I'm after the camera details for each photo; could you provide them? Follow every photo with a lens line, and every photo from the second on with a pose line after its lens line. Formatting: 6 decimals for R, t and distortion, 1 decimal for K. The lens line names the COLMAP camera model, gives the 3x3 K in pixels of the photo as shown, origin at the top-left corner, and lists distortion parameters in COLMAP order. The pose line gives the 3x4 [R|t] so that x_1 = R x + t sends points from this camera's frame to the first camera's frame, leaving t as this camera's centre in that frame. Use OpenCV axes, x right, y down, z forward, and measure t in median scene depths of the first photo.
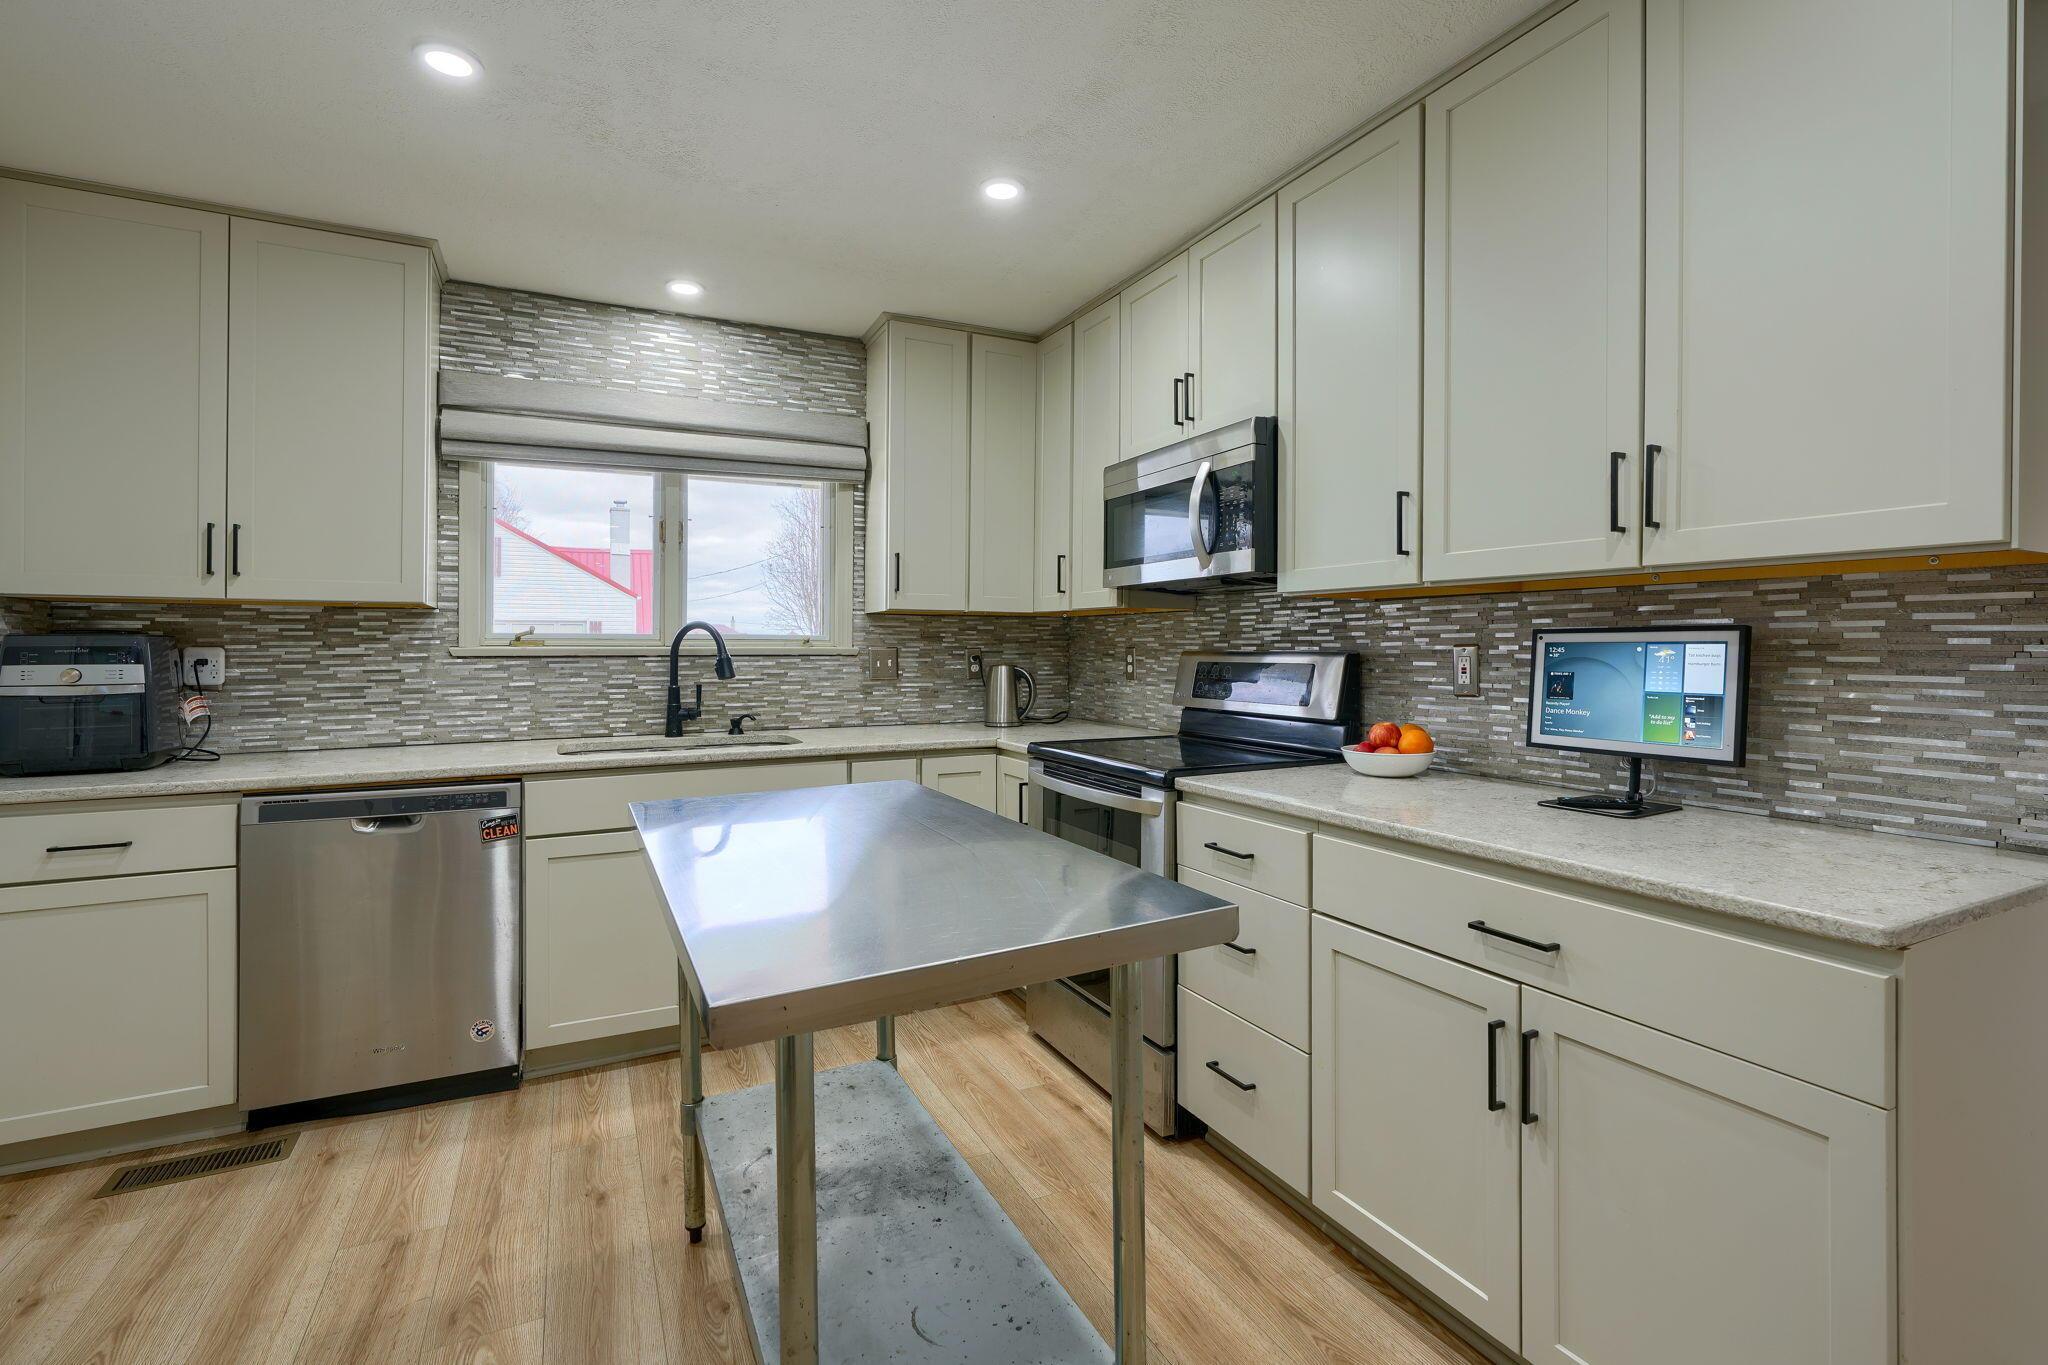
lens RADIAL K [[922.7, 0, 1037.9], [0, 922.7, 642.7], [0, 0, 1]] dist [-0.020041, 0.006850]
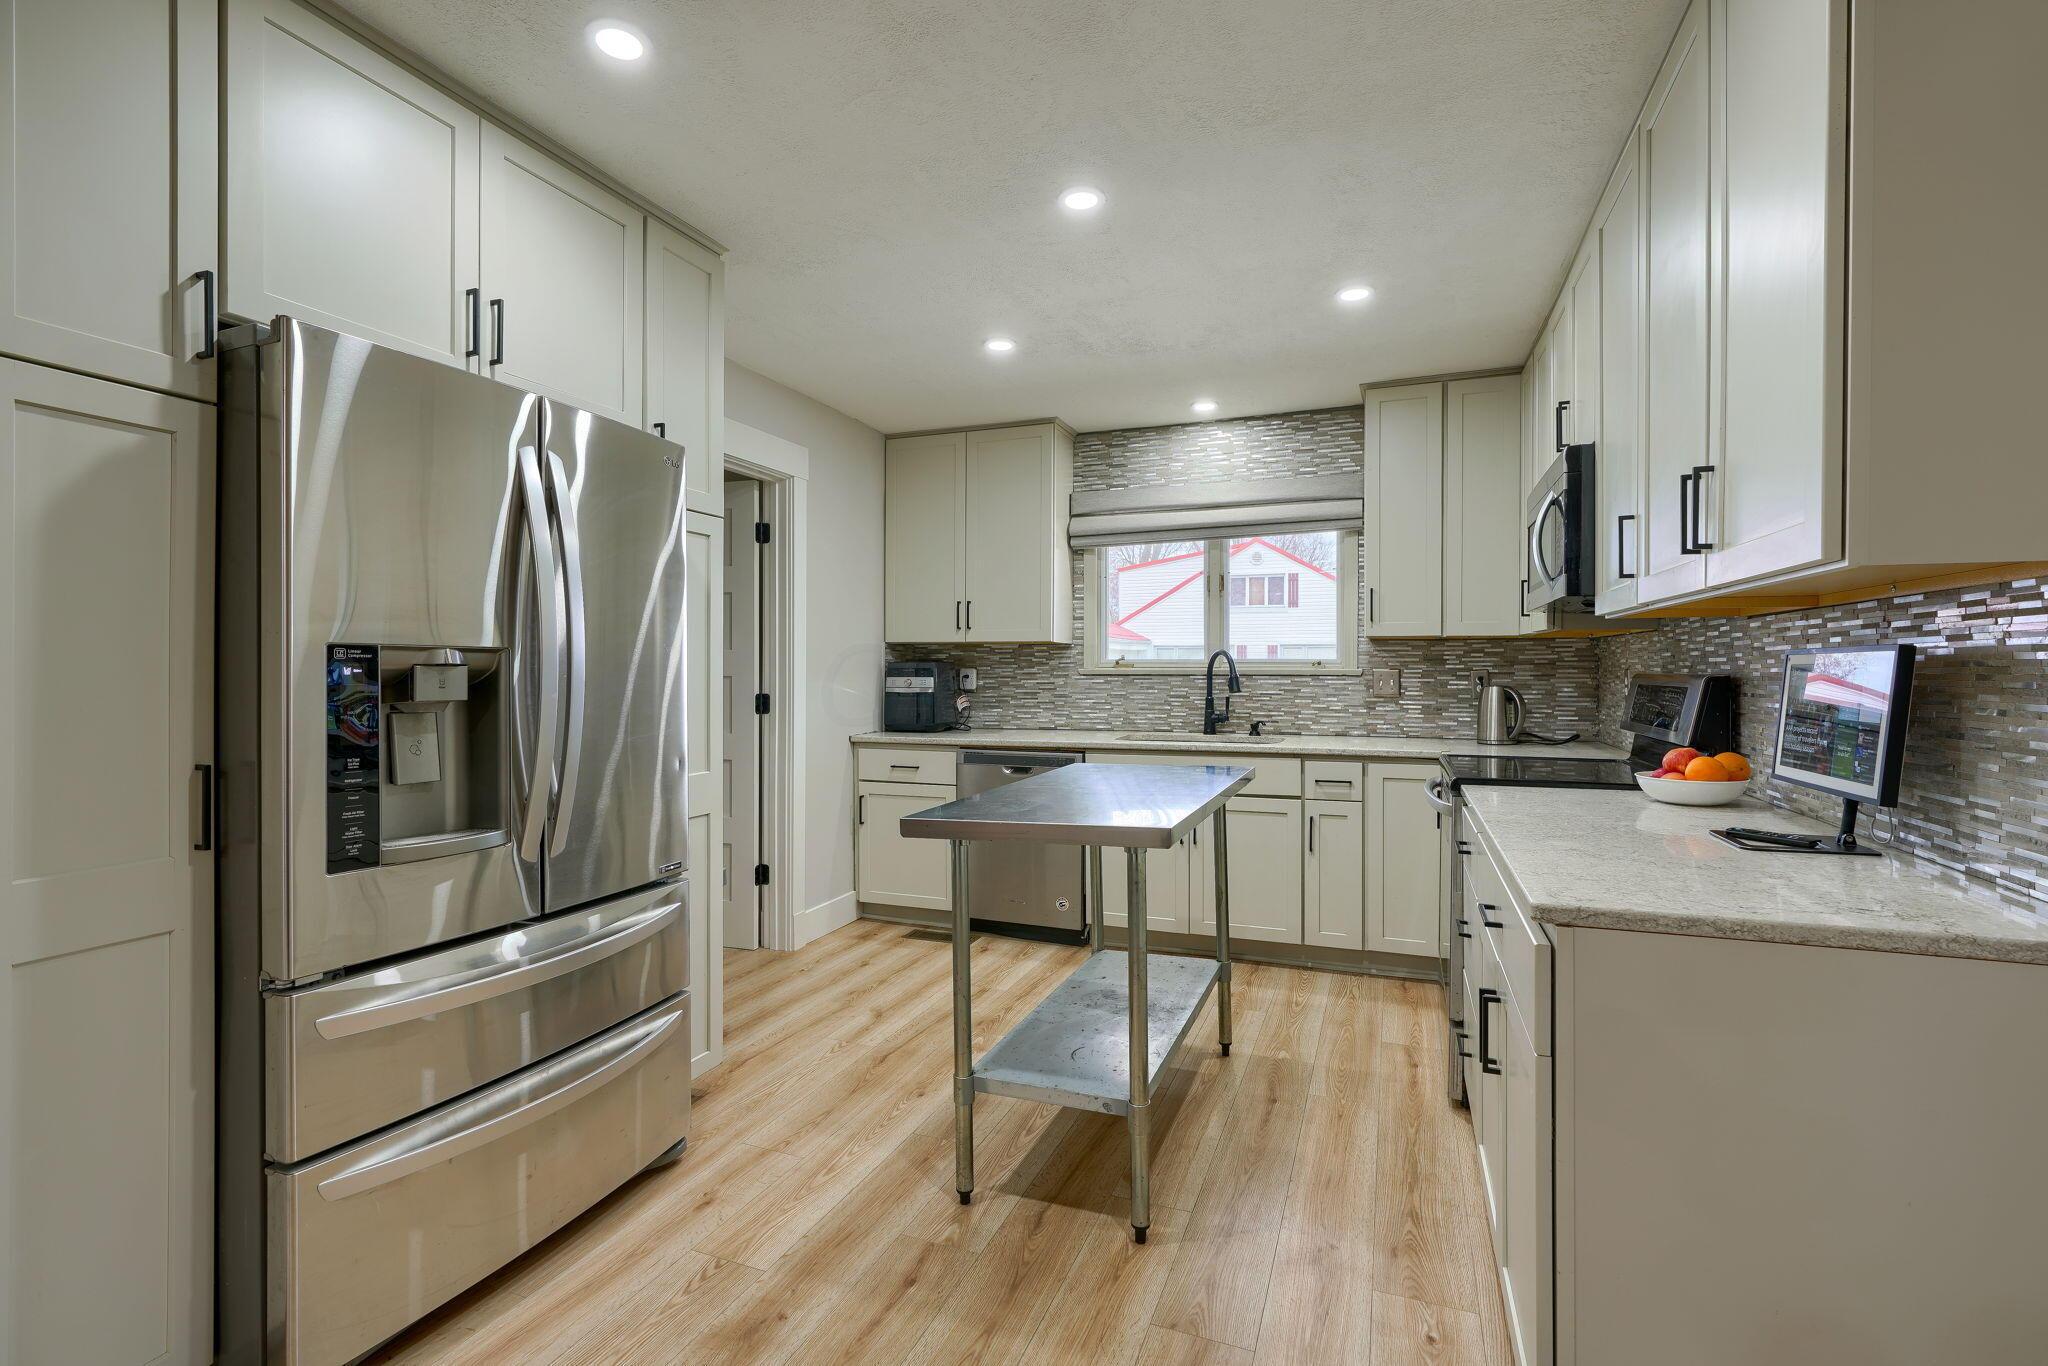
lens RADIAL K [[917.7, 0, 1029.6], [0, 917.7, 662.3], [0, 0, 1]] dist [-0.027898, 0.012579]
pose [[0.663219, -0.004282, -0.748413, 0.477813], [0.003050, 0.999991, -0.003018, -0.001210], [0.748419, -0.000282, 0.663226, -0.104091]]
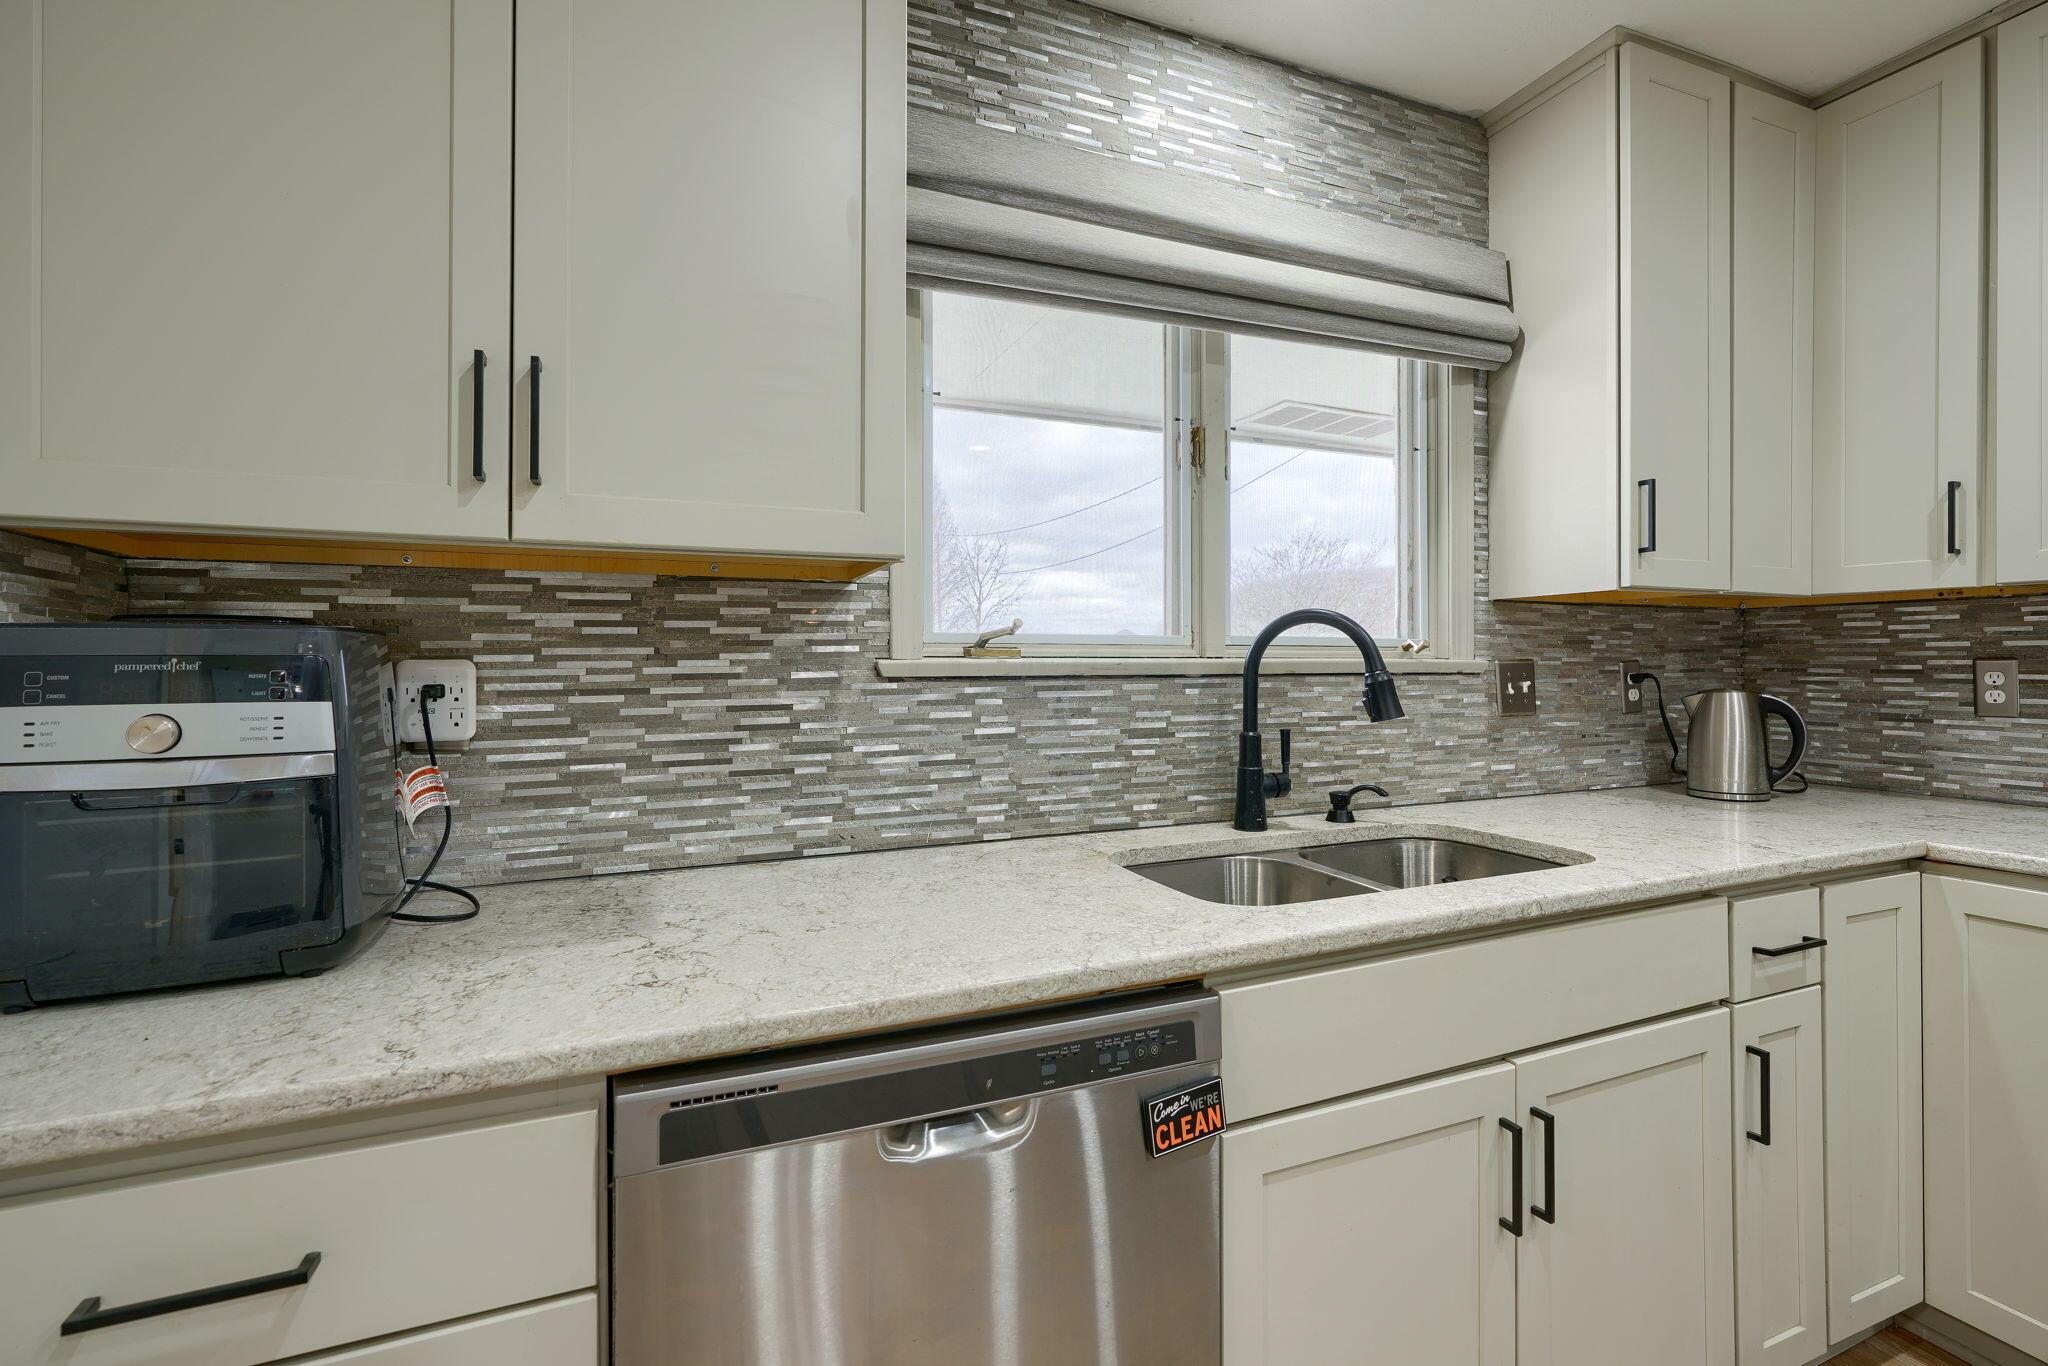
lens RADIAL K [[917.7, 0, 1029.6], [0, 917.7, 662.3], [0, 0, 1]] dist [-0.027898, 0.012579]
pose [[0.996778, -0.002871, -0.080163, -0.520025], [0.003053, 0.999993, 0.002149, 0.005714], [0.080156, -0.002387, 0.996779, 0.507553]]
